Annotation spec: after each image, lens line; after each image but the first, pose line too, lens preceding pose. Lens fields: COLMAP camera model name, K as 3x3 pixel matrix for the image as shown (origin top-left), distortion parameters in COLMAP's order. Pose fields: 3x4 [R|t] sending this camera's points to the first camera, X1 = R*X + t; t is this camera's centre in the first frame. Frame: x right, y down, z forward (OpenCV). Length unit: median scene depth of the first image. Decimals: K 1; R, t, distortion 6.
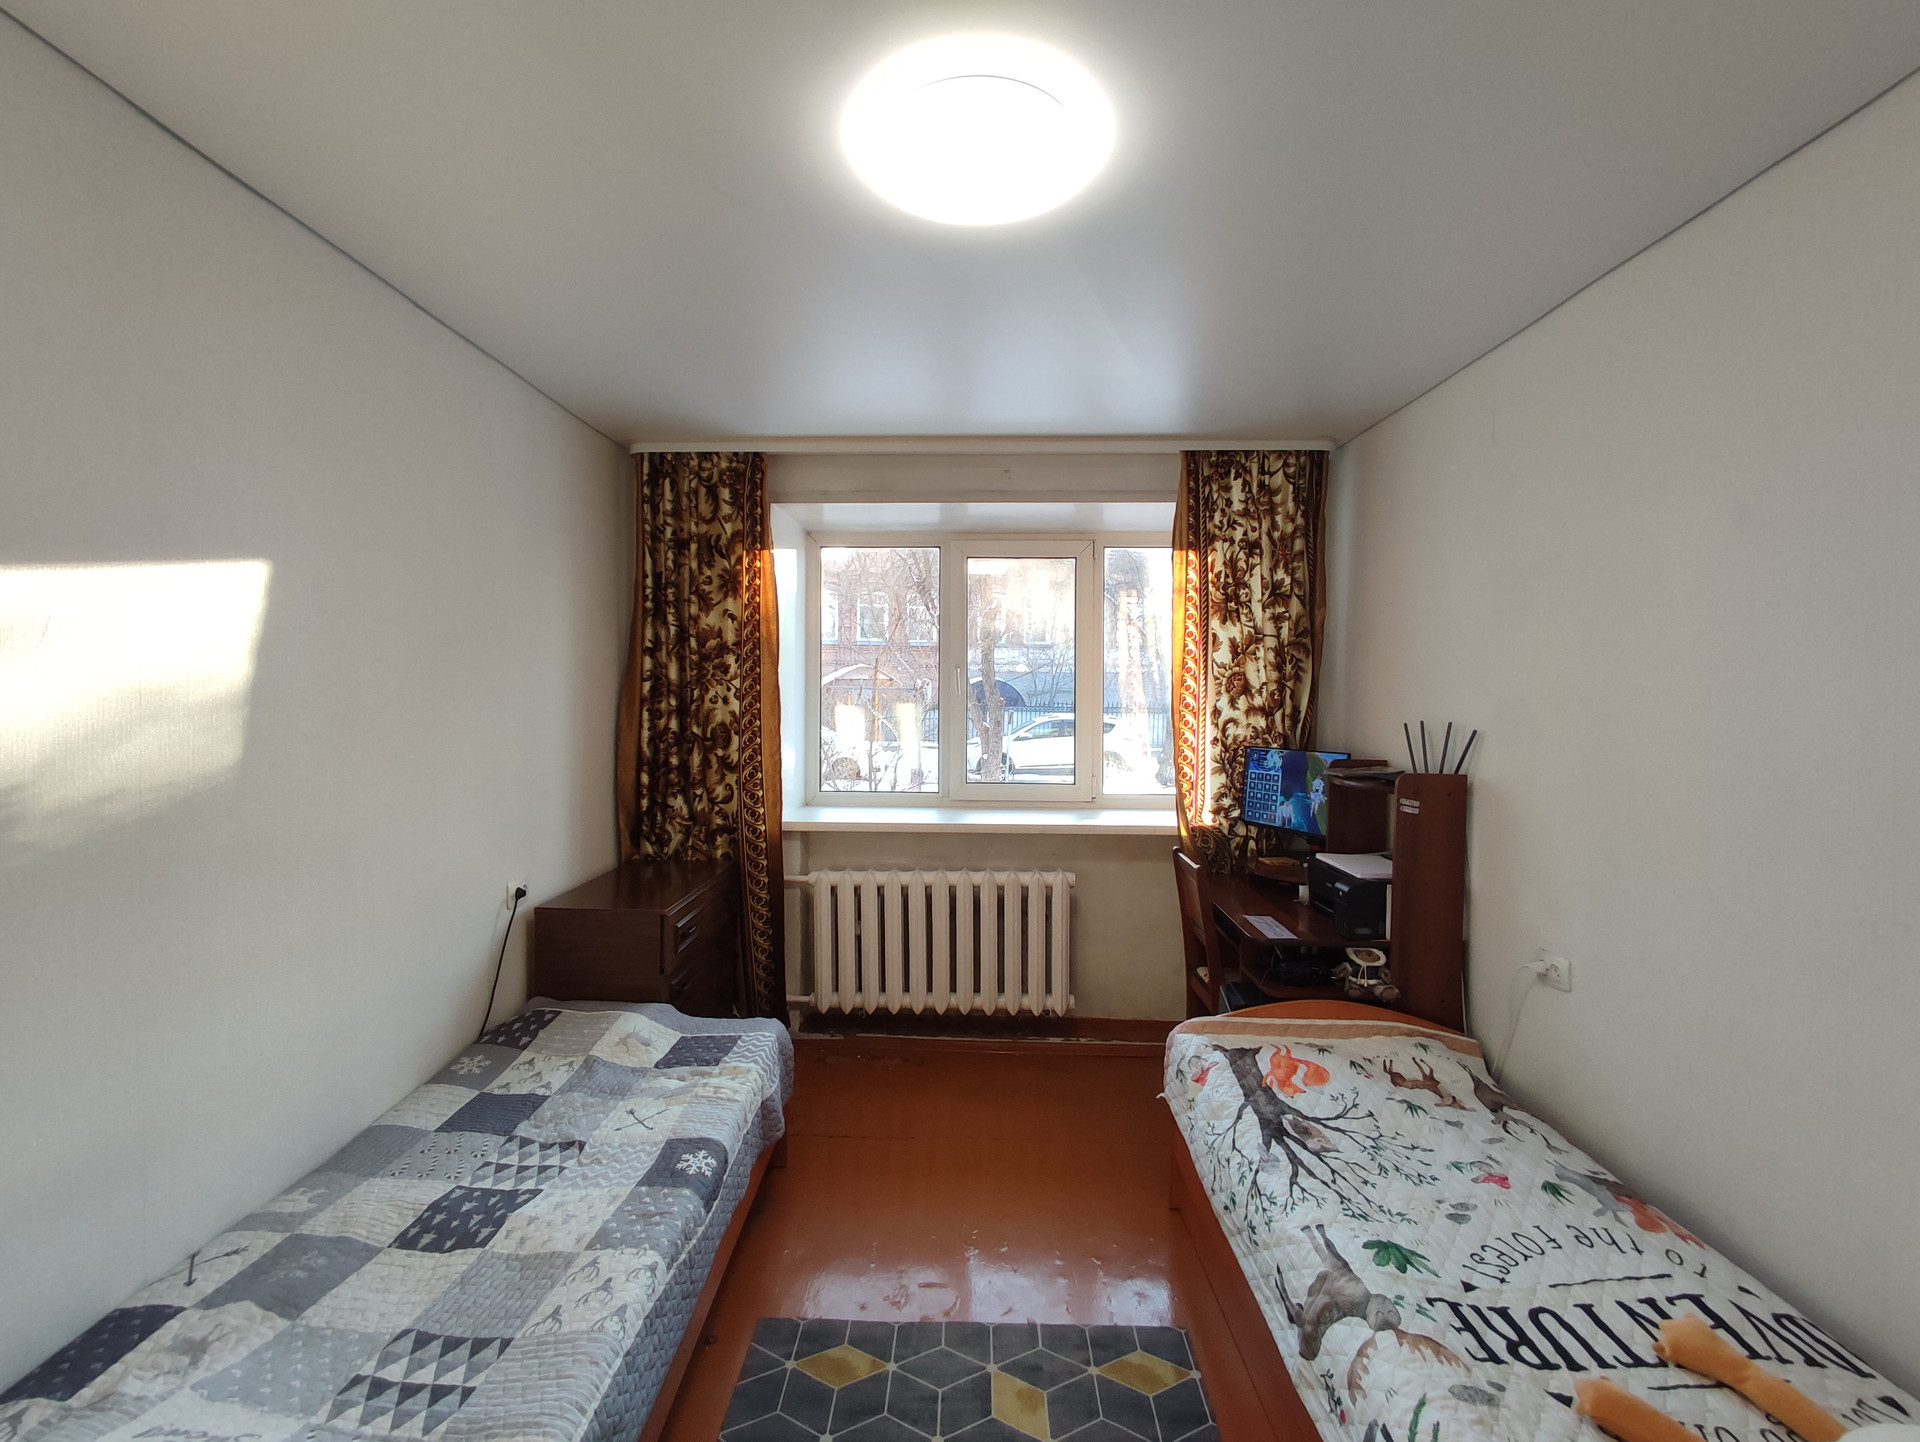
lens RADIAL K [[881.6, 0, 960.0], [0, 881.6, 721.0], [0, 0, 1]] dist [-0.011867, 0.001398]
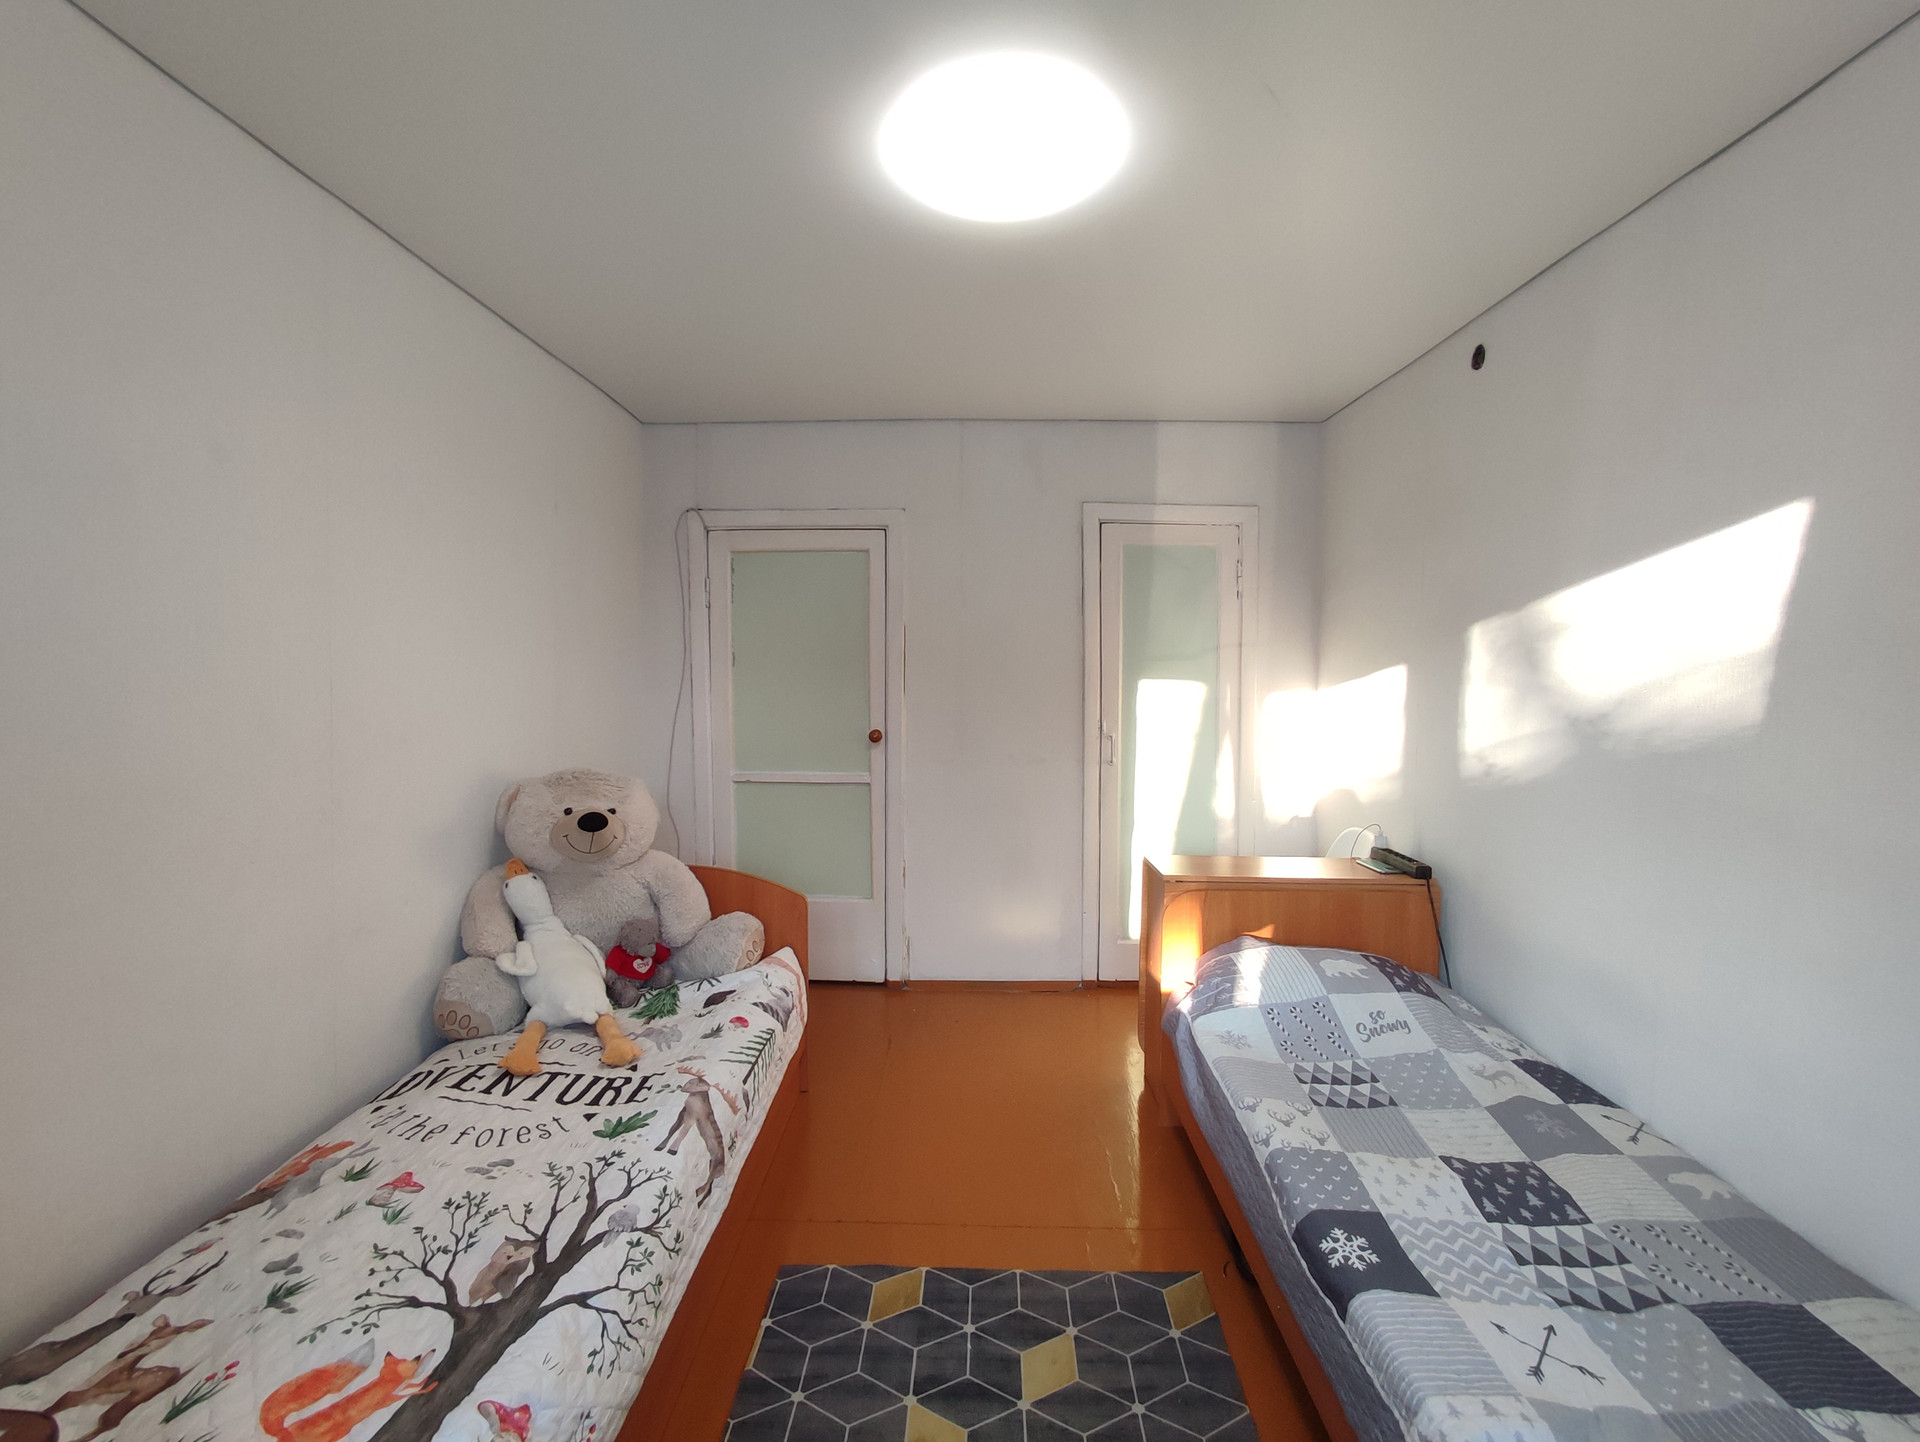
lens RADIAL K [[881.6, 0, 960.0], [0, 881.6, 721.0], [0, 0, 1]] dist [-0.011867, 0.001398]
pose [[-0.999834, -0.015499, 0.009597, 0.047836], [-0.014463, 0.994884, 0.099981, -0.037548], [-0.011097, 0.099826, -0.994943, 1.889587]]
